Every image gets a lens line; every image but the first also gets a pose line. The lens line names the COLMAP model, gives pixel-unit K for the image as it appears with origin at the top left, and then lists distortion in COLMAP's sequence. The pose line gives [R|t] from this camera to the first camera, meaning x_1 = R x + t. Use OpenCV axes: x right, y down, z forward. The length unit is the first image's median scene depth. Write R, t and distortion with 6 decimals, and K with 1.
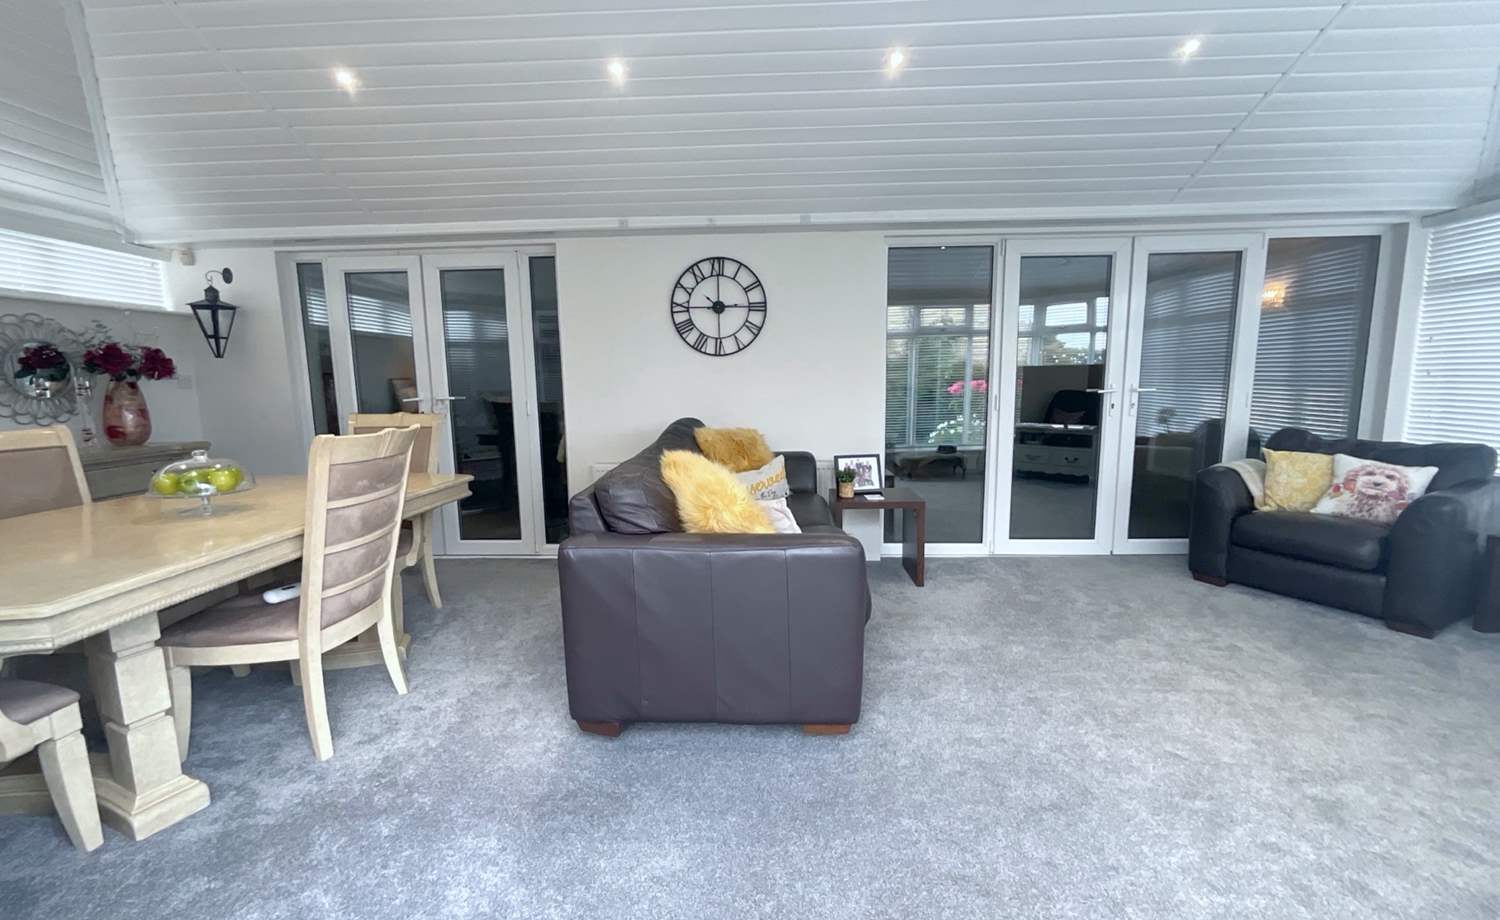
lens RADIAL K [[613.0, 0, 750.0], [0, 613.0, 460.0], [0, 0, 1]] dist [0.001340, 0.000220]
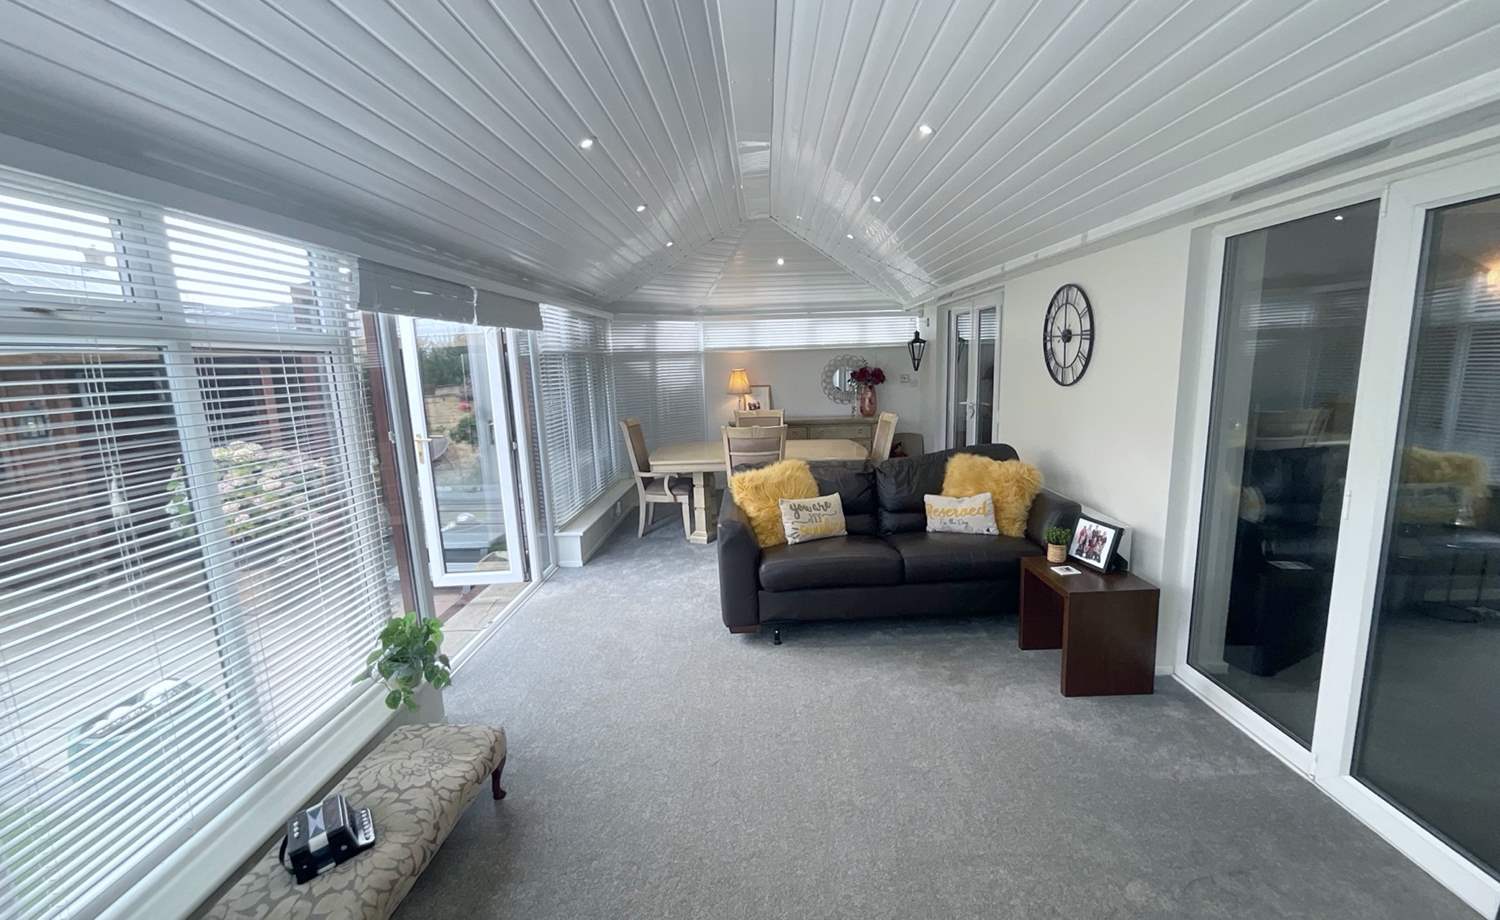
lens RADIAL K [[613.0, 0, 750.0], [0, 613.0, 460.0], [0, 0, 1]] dist [0.001340, 0.000220]
pose [[0.021101, 0.177493, -0.983896, 0.921018], [-0.100635, 0.979494, 0.174541, -0.176475], [0.994700, 0.095331, 0.038531, 0.485260]]
